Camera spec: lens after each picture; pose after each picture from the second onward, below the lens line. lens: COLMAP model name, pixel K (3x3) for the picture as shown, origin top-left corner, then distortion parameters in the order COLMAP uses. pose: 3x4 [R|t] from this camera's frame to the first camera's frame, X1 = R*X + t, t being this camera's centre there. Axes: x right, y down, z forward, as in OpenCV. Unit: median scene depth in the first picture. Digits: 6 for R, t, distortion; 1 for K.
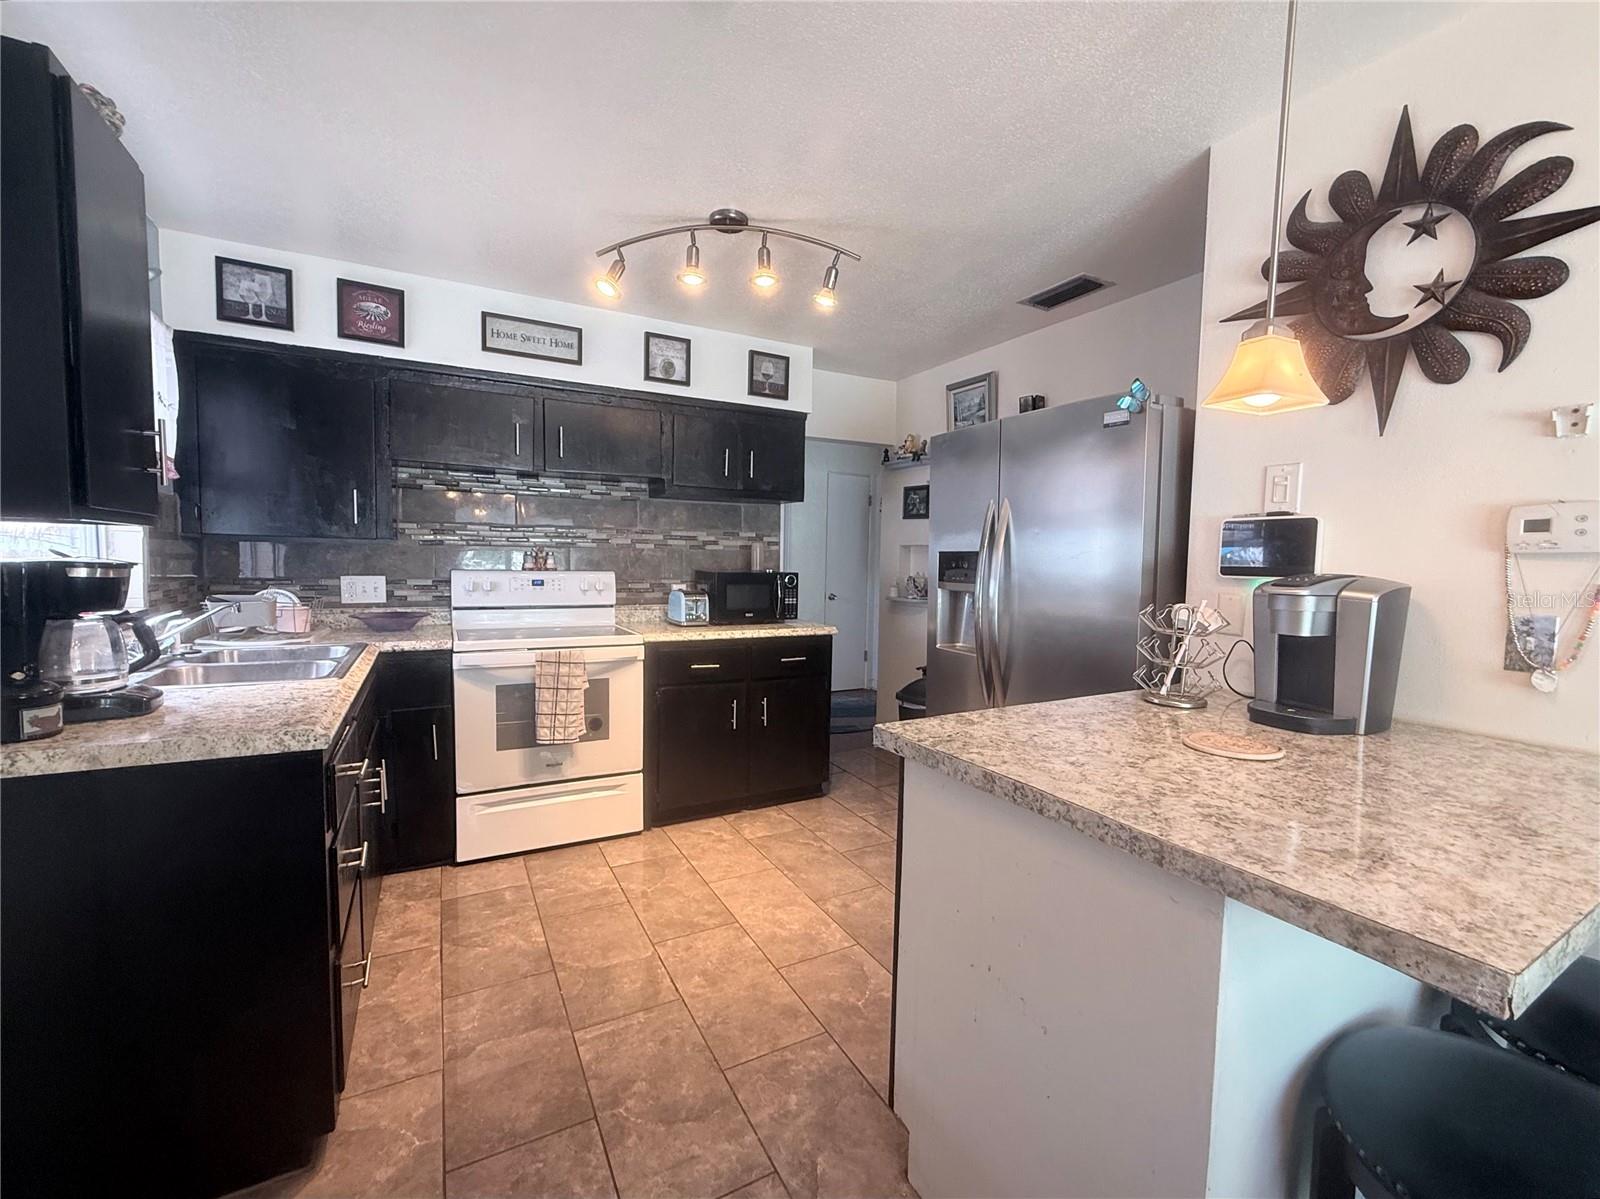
lens RADIAL K [[646.2, 0, 790.4], [0, 646.2, 601.5], [0, 0, 1]] dist [-0.001769, -0.000122]
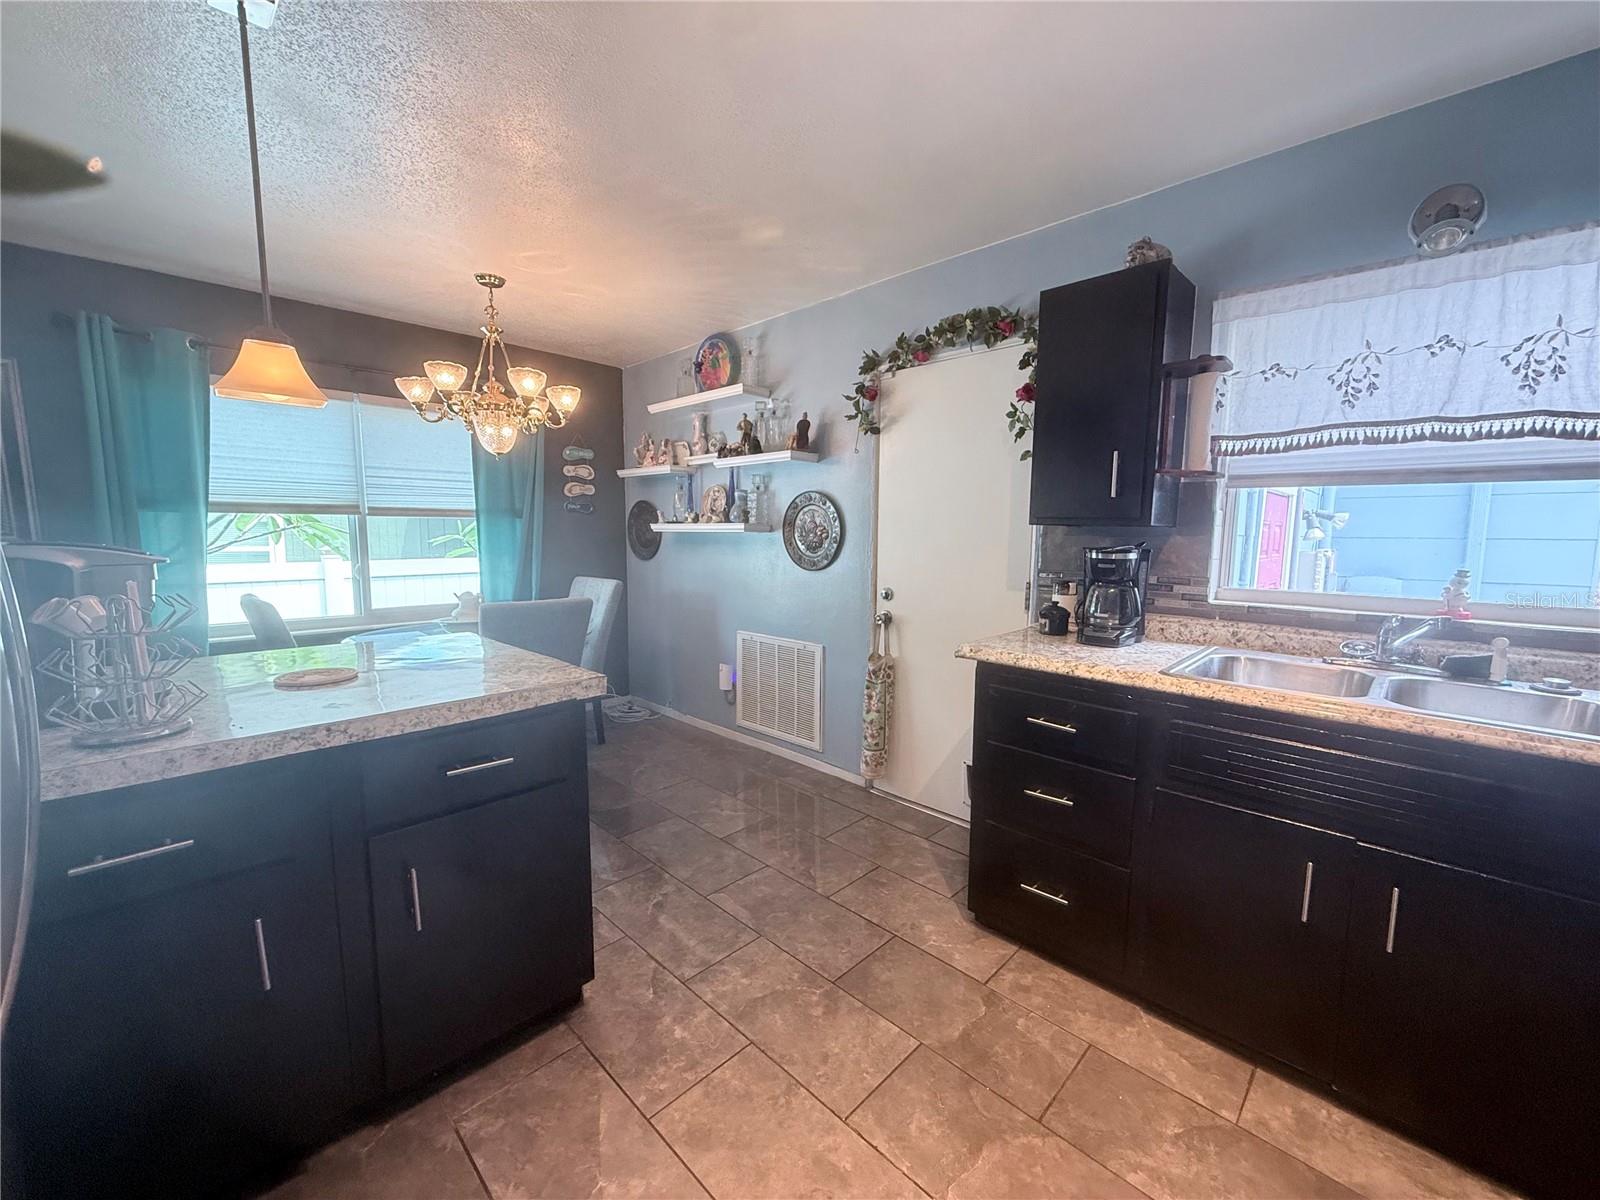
lens RADIAL K [[646.2, 0, 790.4], [0, 646.2, 602.0], [0, 0, 1]] dist [-0.001769, -0.000122]
pose [[-0.958241, 0.007136, -0.285872, 0.164824], [-0.044037, 0.984081, 0.172176, -0.182451], [0.282550, 0.177575, -0.942673, 2.486622]]
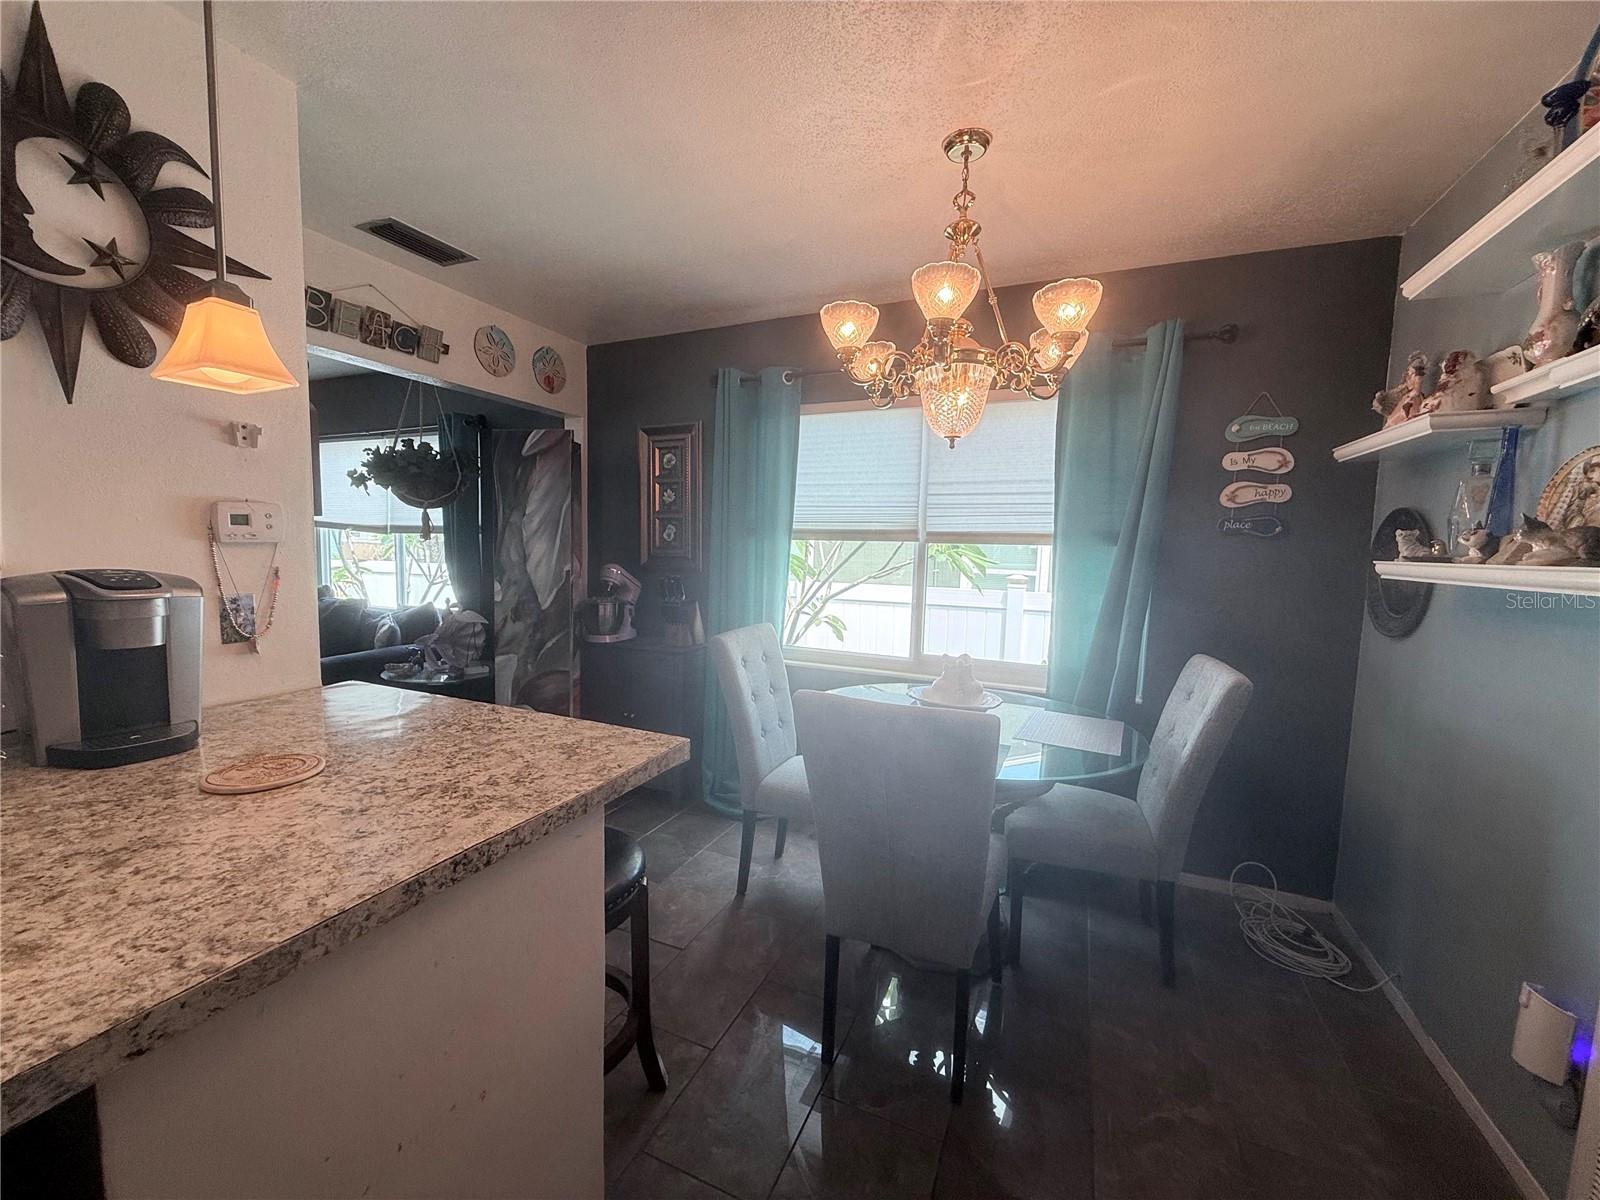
lens RADIAL K [[646.2, 0, 790.4], [0, 646.2, 602.0], [0, 0, 1]] dist [-0.001769, -0.000122]
pose [[-0.606895, -0.102523, 0.788142, -0.445367], [0.023763, 0.988861, 0.146931, -0.126307], [-0.794426, 0.107900, -0.597699, 0.985501]]
